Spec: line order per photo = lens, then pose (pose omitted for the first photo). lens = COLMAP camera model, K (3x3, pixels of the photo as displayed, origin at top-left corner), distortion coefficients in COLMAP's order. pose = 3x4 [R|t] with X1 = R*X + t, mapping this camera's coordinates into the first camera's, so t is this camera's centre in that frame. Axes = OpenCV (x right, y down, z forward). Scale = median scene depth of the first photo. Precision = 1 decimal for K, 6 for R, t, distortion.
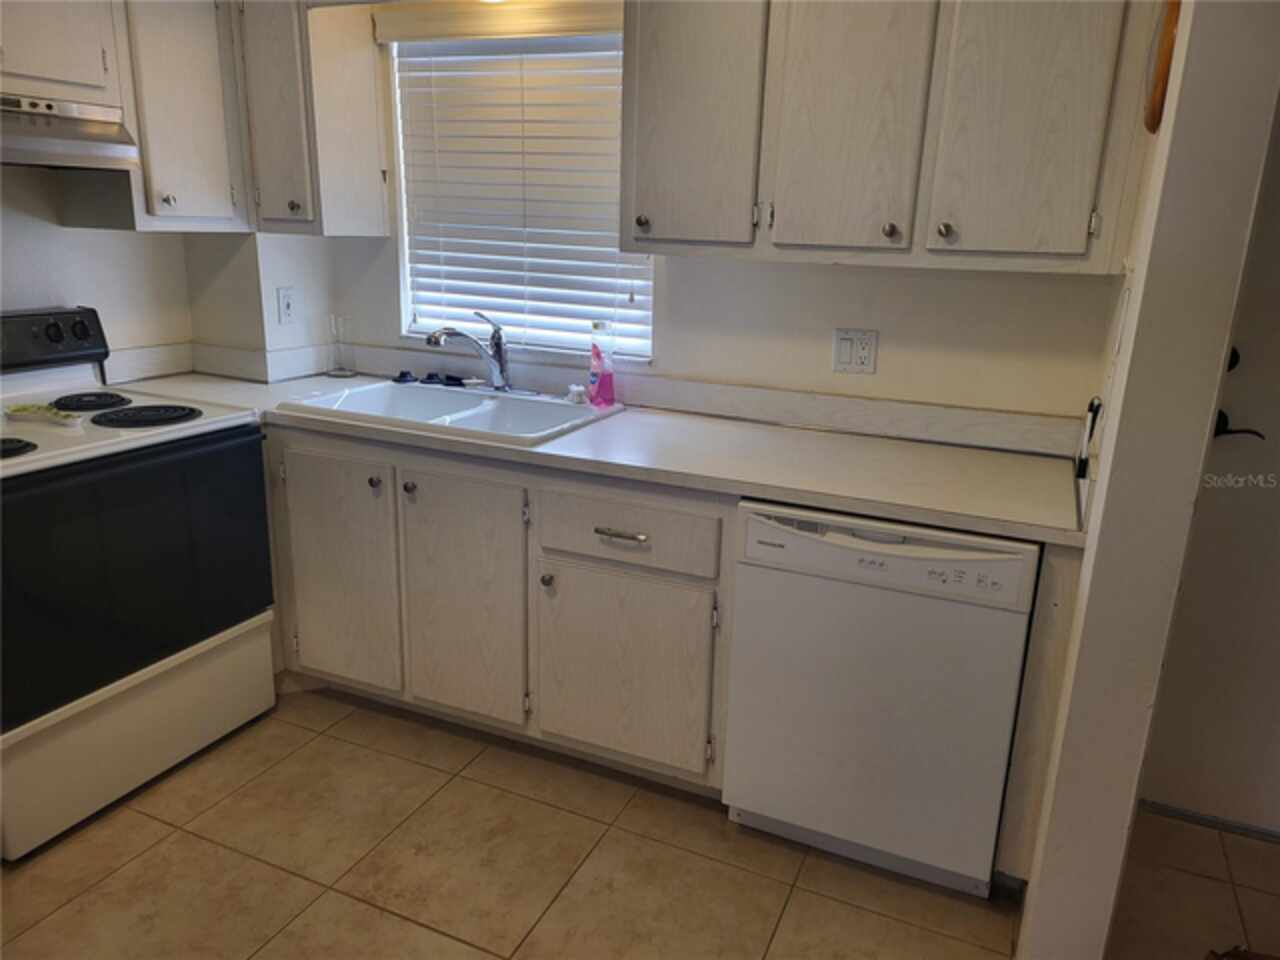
lens RADIAL K [[905.9, 0, 657.6], [0, 905.9, 471.1], [0, 0, 1]] dist [0.063661, -0.058757]
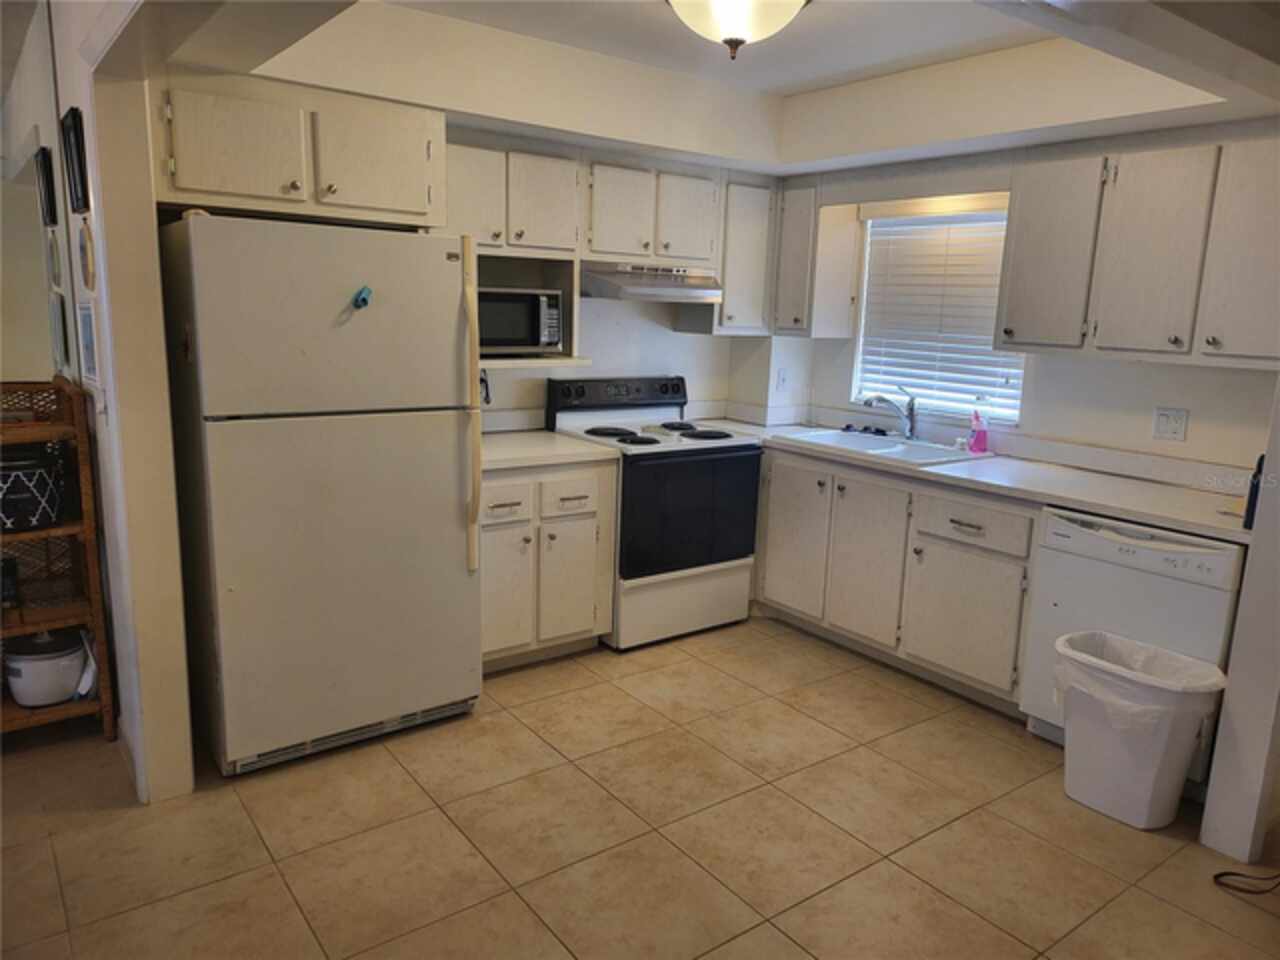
lens RADIAL K [[905.9, 0, 653.0], [0, 905.9, 477.4], [0, 0, 1]] dist [0.063661, -0.058757]
pose [[0.875753, 0.090073, -0.474281, 0.198995], [-0.135144, 0.988901, -0.061734, 0.140604], [0.463457, 0.118160, 0.878206, -0.580891]]
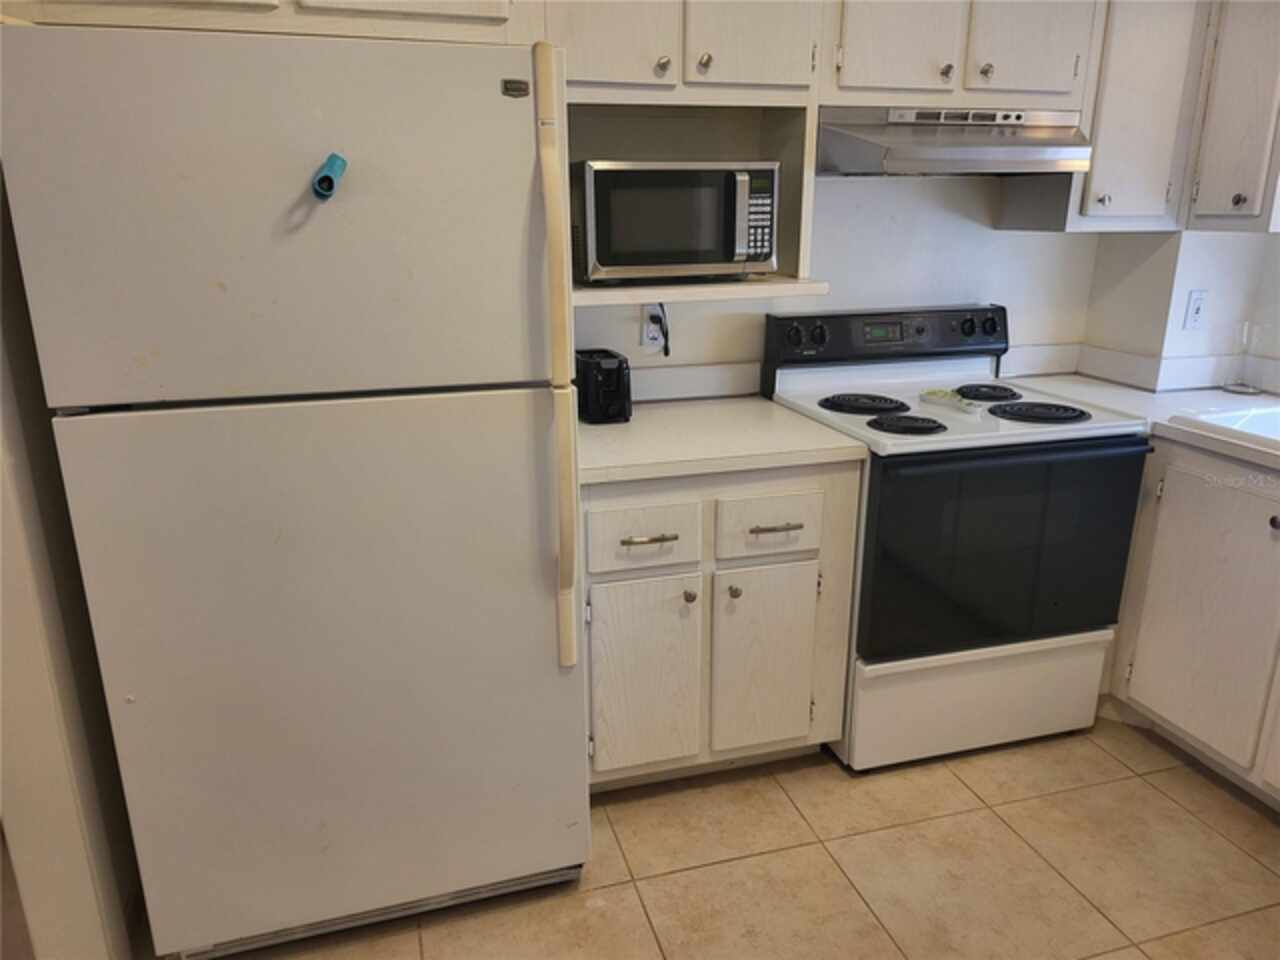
lens RADIAL K [[905.9, 0, 633.3], [0, 905.9, 482.7], [0, 0, 1]] dist [0.063661, -0.058757]
pose [[0.649394, 0.186280, -0.737284, -0.073970], [-0.177496, 0.979883, 0.091238, 0.003812], [0.739448, 0.071616, 0.669394, -0.017983]]
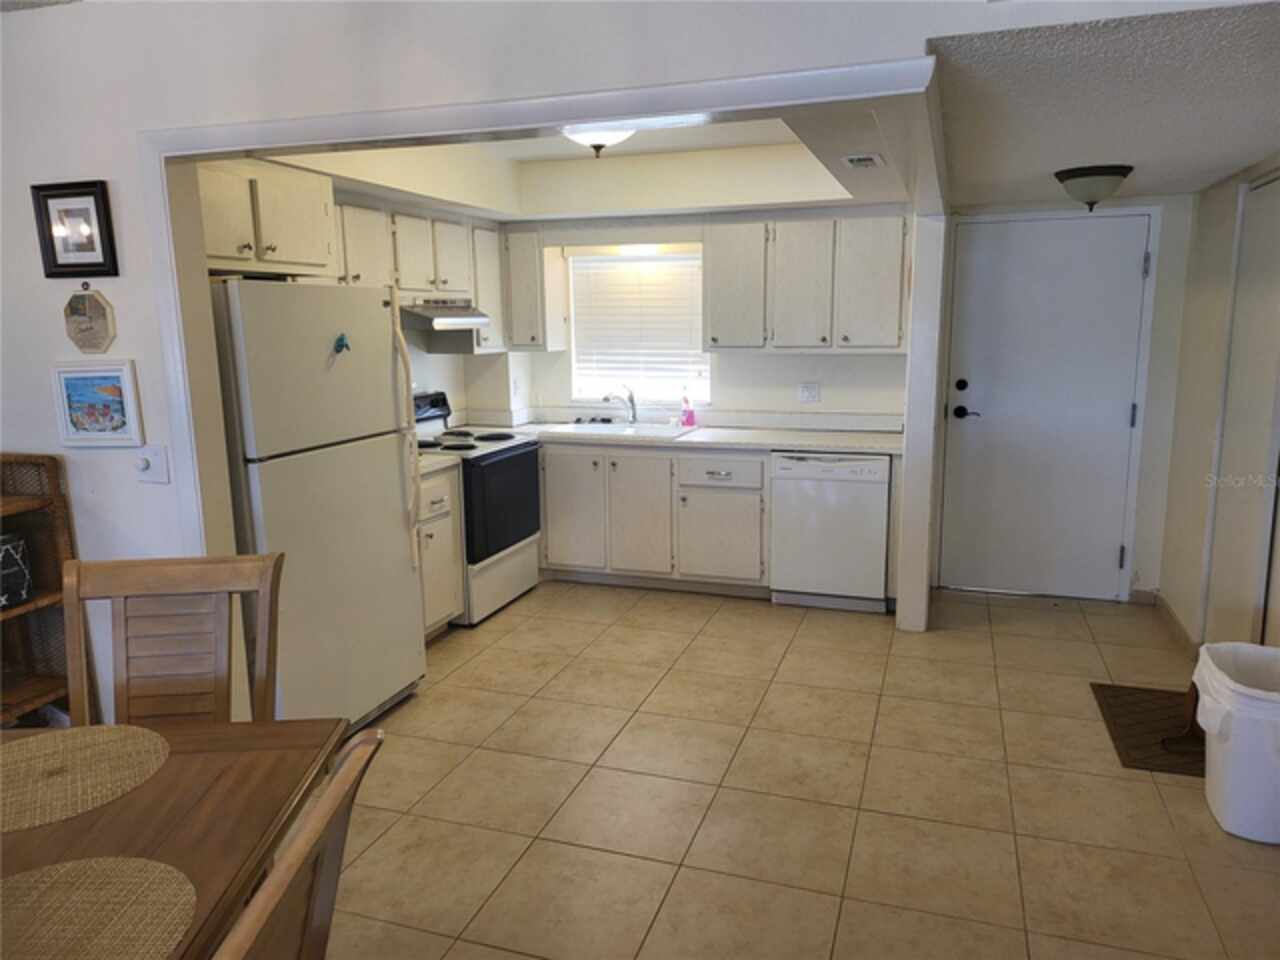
lens RADIAL K [[905.9, 0, 657.7], [0, 905.9, 479.2], [0, 0, 1]] dist [0.063661, -0.058757]
pose [[0.994359, -0.059315, 0.087935, -0.345428], [0.066876, 0.994074, -0.085696, 0.236230], [-0.082331, 0.091094, 0.992433, -1.102411]]
